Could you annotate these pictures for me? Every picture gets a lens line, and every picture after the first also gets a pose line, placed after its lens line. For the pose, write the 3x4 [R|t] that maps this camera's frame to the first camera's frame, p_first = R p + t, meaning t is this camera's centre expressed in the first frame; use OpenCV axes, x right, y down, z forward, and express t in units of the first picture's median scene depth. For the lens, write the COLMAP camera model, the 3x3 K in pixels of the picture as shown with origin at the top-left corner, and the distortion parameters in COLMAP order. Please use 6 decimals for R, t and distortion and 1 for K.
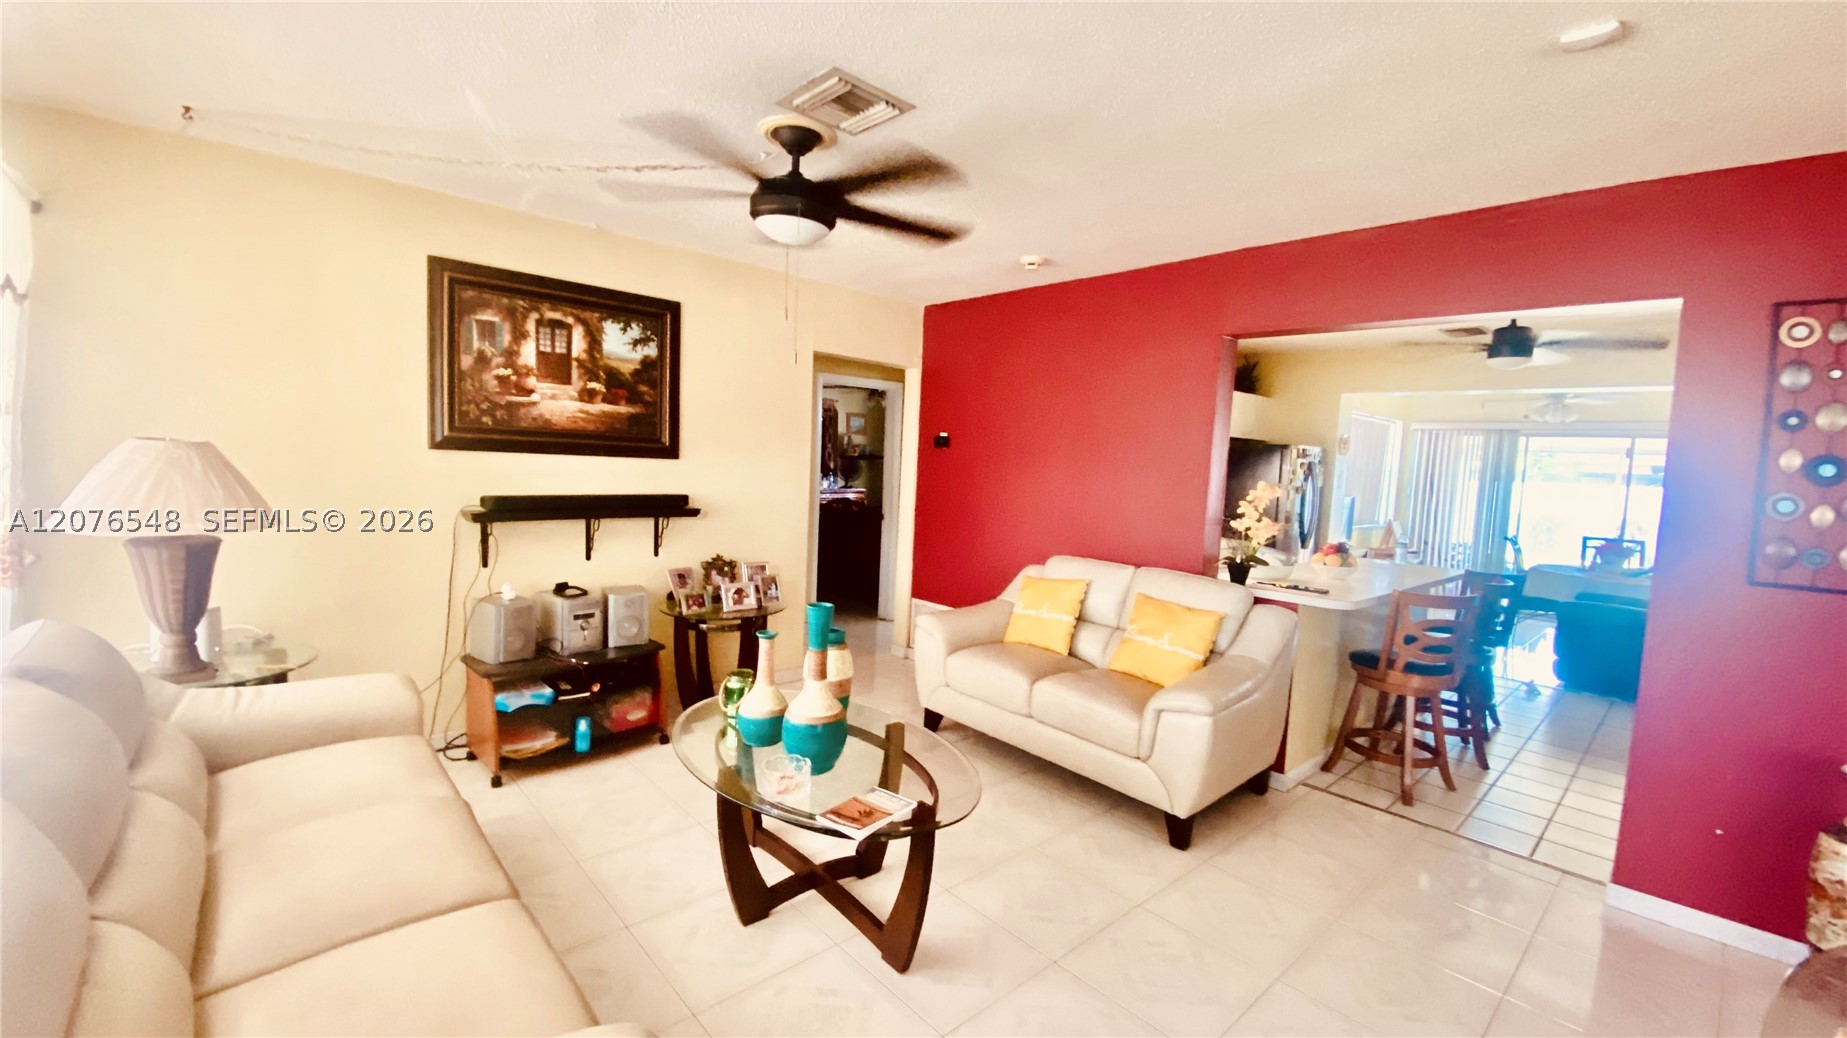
lens RADIAL K [[741.1, 0, 911.3], [0, 741.1, 518.9], [0, 0, 1]] dist [0.000151, -0.000057]
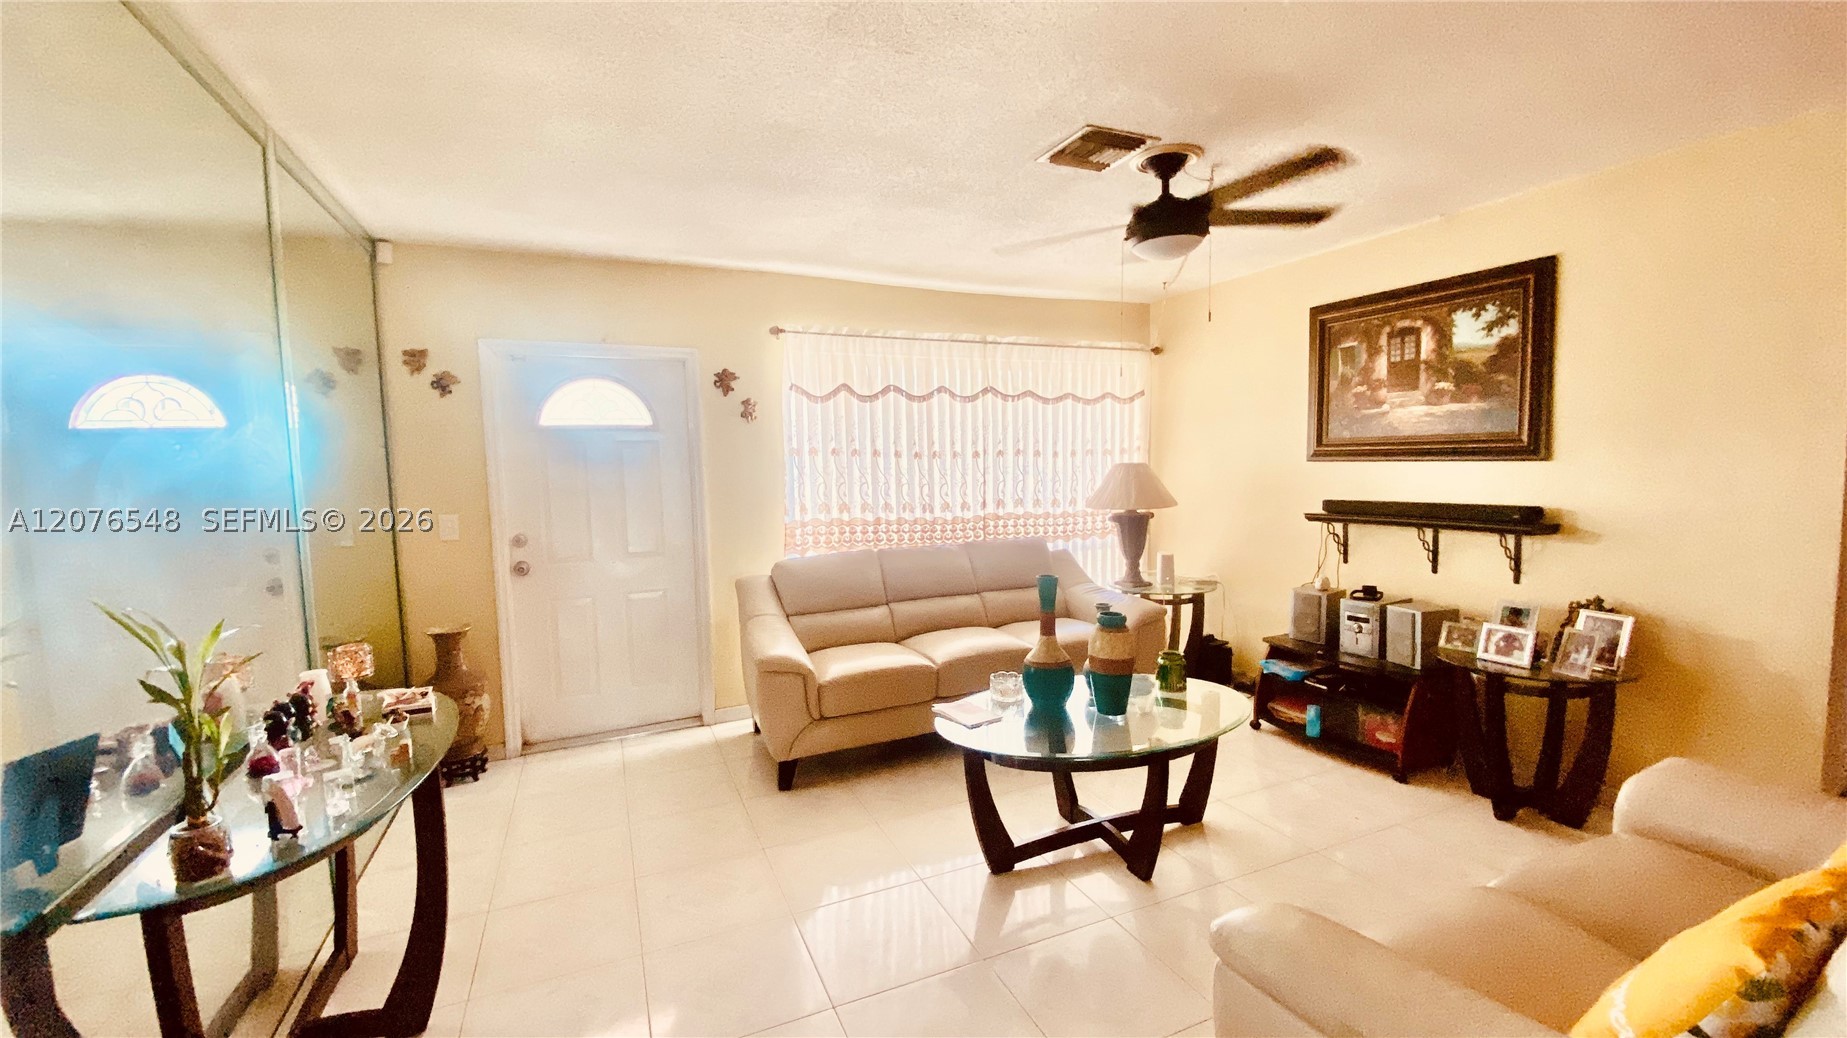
lens RADIAL K [[741.1, 0, 911.3], [0, 741.1, 518.9], [0, 0, 1]] dist [0.000151, -0.000057]
pose [[-0.322276, 0.037985, -0.945883, 0.693375], [-0.071338, 0.995379, 0.064279, -0.026938], [0.943954, 0.088192, -0.318077, 0.706026]]
